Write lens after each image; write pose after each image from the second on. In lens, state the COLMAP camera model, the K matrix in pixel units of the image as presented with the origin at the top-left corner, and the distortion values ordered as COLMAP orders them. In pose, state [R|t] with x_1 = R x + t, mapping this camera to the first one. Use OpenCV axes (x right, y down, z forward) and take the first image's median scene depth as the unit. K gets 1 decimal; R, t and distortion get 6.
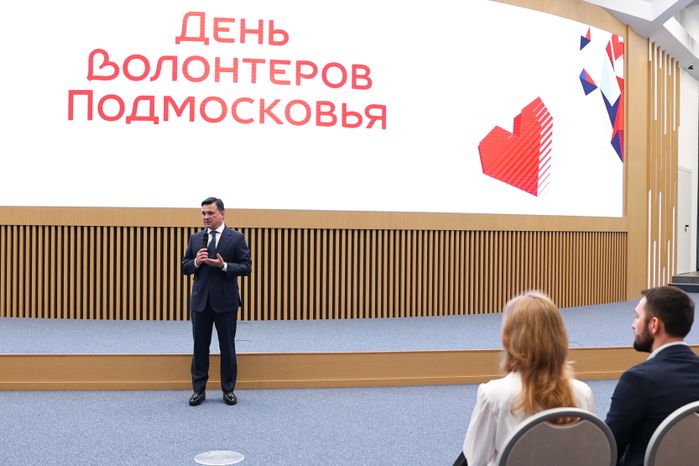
lens RADIAL K [[769.0, 0, 351.9], [0, 769.0, 233.1], [0, 0, 1]] dist [-0.123436, 0.110982]
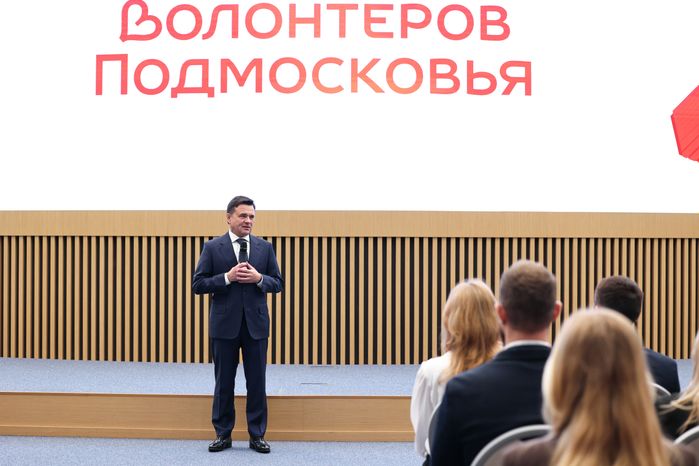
lens RADIAL K [[1430.8, 0, 364.0], [0, 1430.8, 233.4], [0, 0, 1]] dist [-0.208560, 0.145879]
pose [[0.984451, -0.009762, -0.175389, 0.125907], [0.006404, 0.999785, -0.019702, 0.016266], [0.175544, 0.018273, 0.984302, -0.320725]]
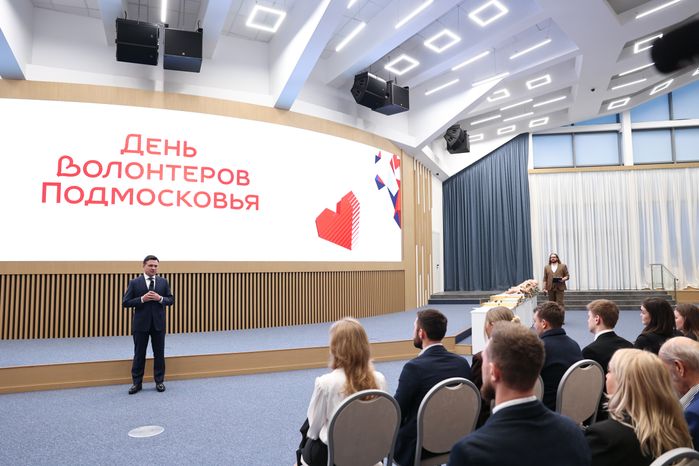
lens RADIAL K [[483.7, 0, 350.7], [0, 483.7, 231.2], [0, 0, 1]] dist [-0.116315, 0.098018]
pose [[0.971892, -0.004237, 0.235391, -0.005360], [0.025171, 0.995977, -0.086000, -0.000154], [-0.234080, 0.089508, 0.968088, -0.018687]]
